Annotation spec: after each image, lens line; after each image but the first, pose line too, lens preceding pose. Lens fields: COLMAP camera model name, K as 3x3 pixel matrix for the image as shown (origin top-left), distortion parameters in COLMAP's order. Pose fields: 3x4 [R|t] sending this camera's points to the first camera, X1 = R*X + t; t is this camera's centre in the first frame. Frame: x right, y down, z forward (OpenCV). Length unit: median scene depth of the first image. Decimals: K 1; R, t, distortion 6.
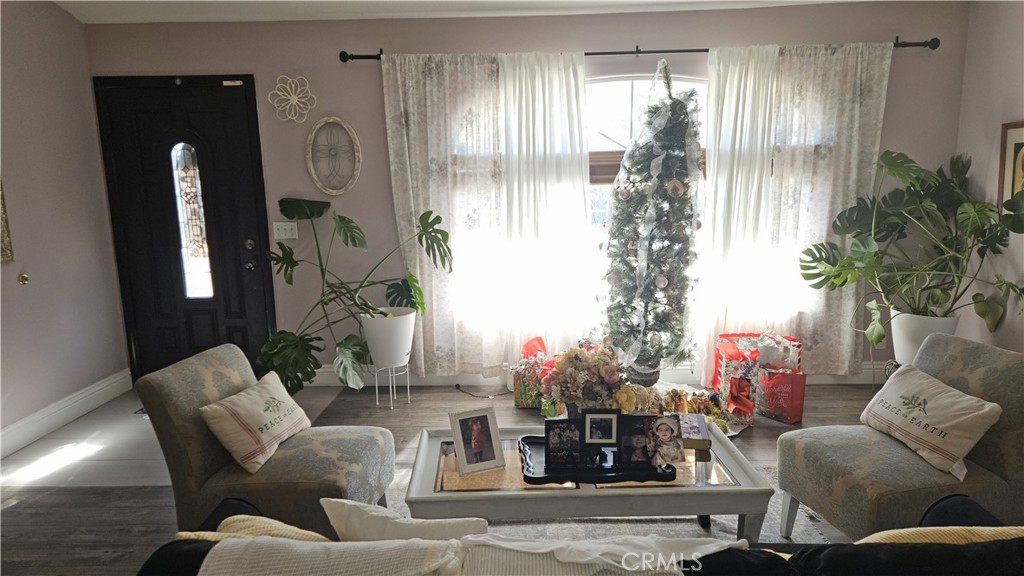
lens RADIAL K [[678.4, 0, 511.0], [0, 678.4, 298.2], [0, 0, 1]] dist [0.075818, -0.063673]
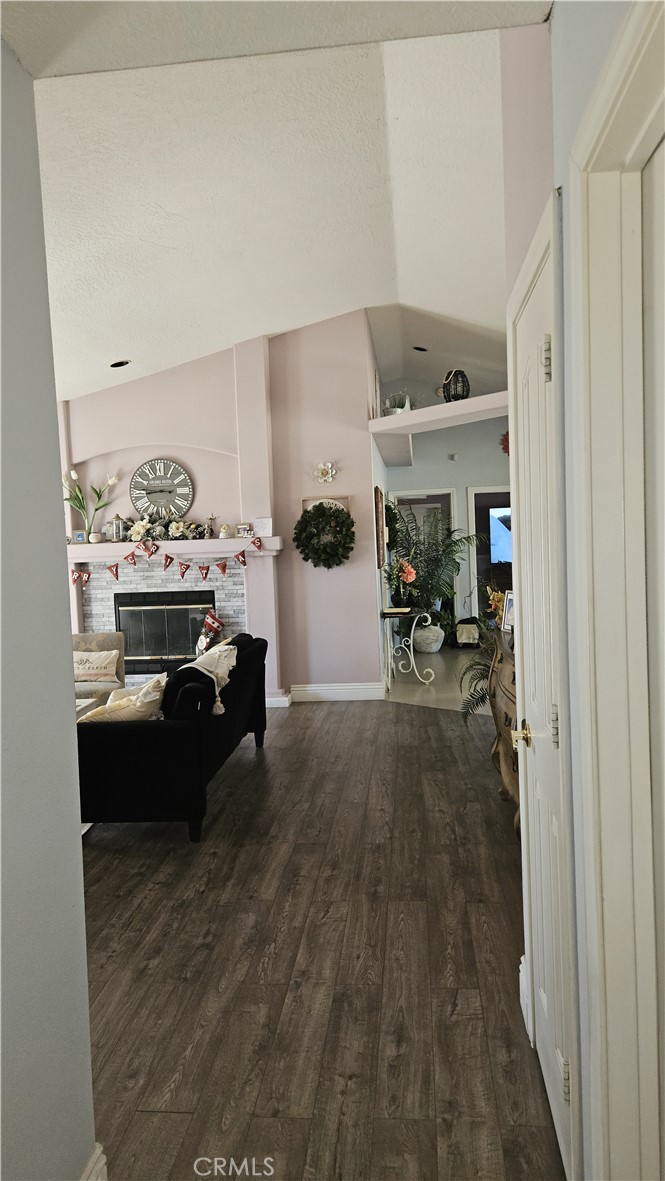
lens RADIAL K [[782.4, 0, 340.1], [0, 782.4, 589.3], [0, 0, 1]] dist [0.075818, -0.063673]
pose [[0.052945, -0.042005, 0.997714, -1.043058], [0.223505, 0.974266, 0.029157, 0.023117], [-0.973264, 0.221451, 0.060971, 0.020109]]
